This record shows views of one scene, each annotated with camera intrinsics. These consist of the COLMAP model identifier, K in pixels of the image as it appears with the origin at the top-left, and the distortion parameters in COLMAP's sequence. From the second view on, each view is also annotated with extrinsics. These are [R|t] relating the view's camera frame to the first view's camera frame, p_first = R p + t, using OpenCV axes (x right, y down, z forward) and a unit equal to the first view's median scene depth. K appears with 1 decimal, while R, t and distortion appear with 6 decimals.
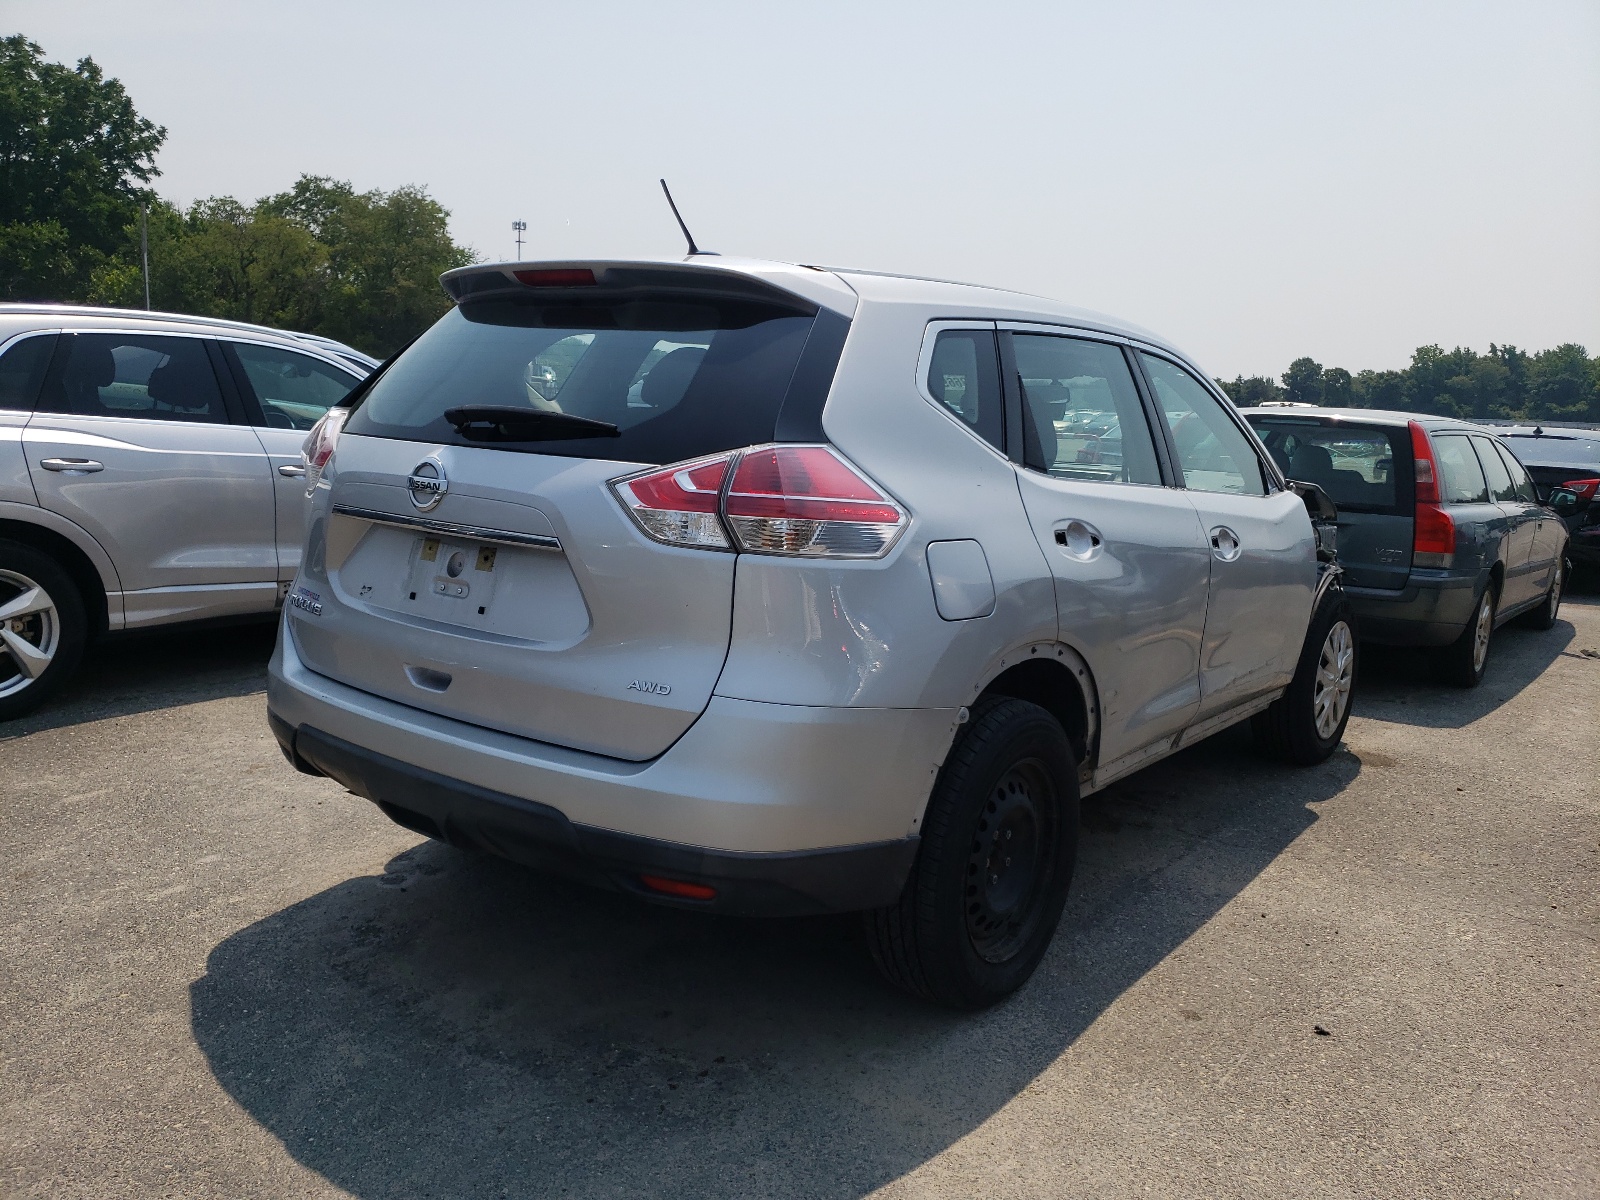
lens RADIAL K [[1231.9, 0, 800.0], [0, 1231.9, 600.0], [0, 0, 1]] dist [-0.000176, -0.000556]
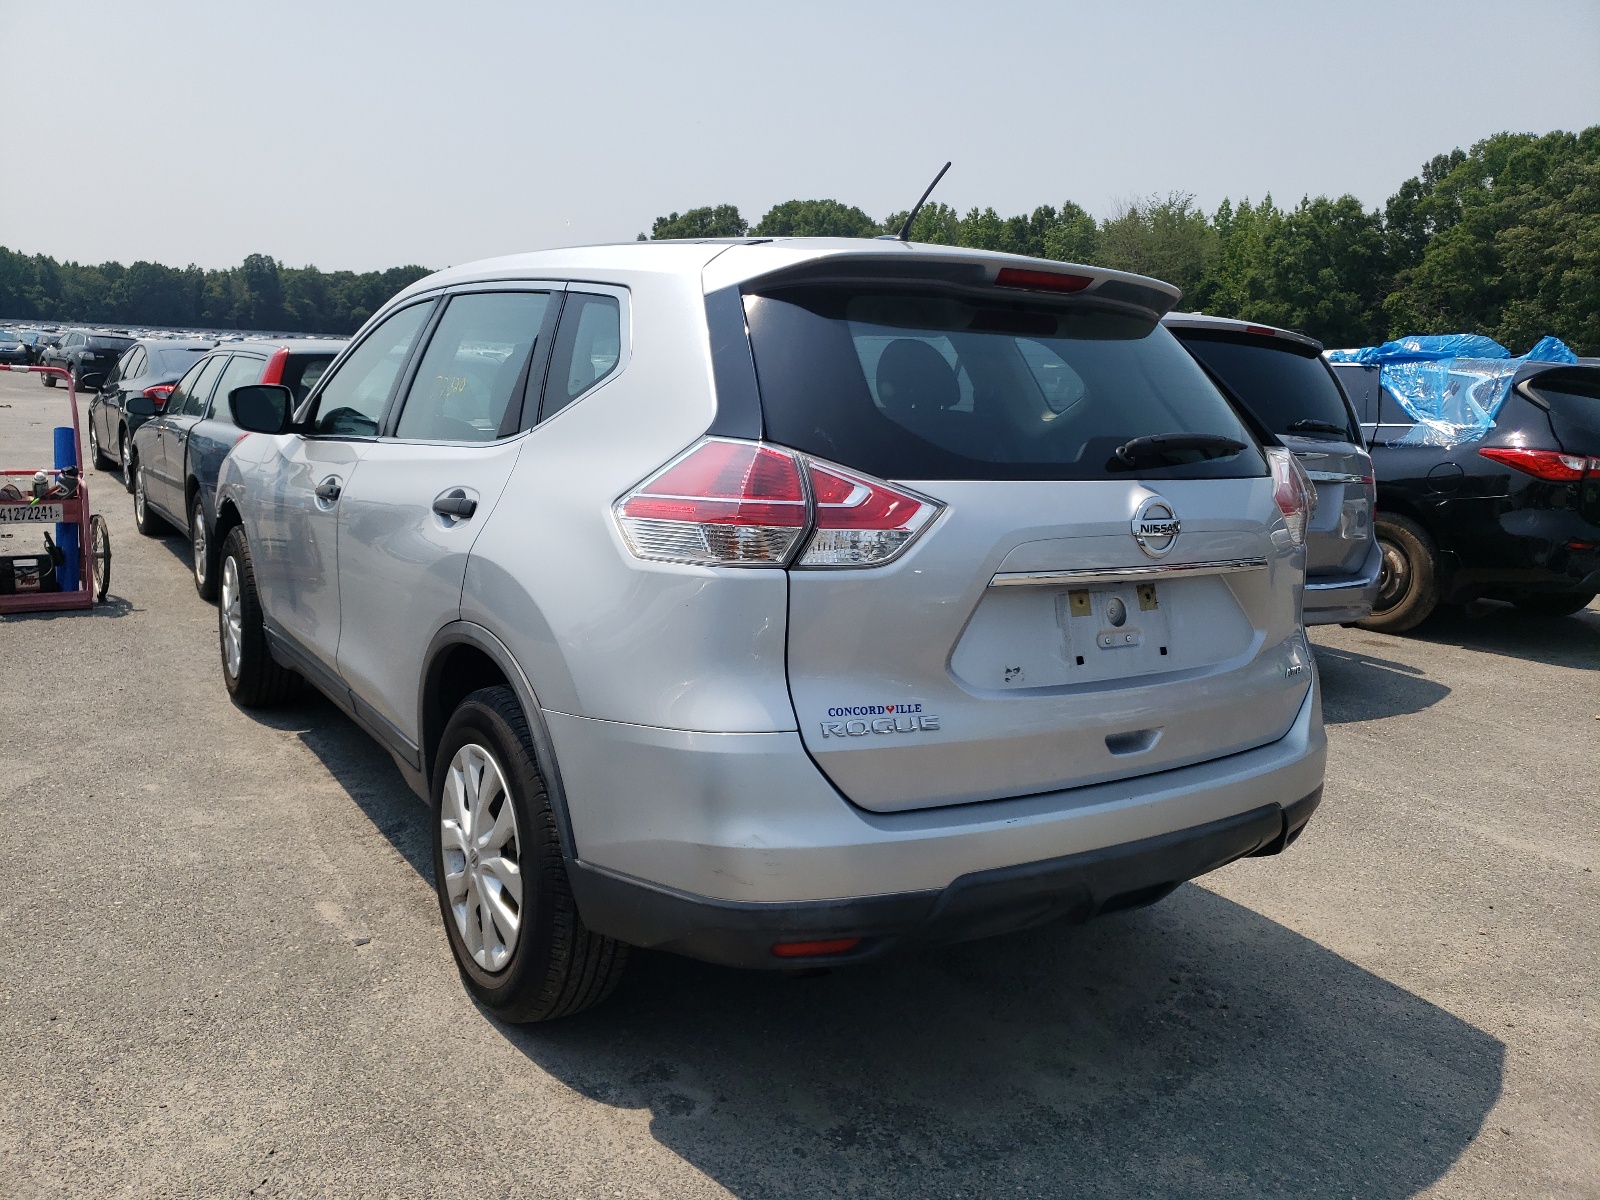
lens RADIAL K [[1193.5, 0, 800.0], [0, 1193.5, 600.0], [0, 0, 1]] dist [-0.000280, 0.000457]
pose [[0.364433, -0.198770, 0.909769, -1.135165], [0.120296, 0.978817, 0.165668, -0.205801], [-0.923427, 0.049066, 0.380625, 0.871679]]
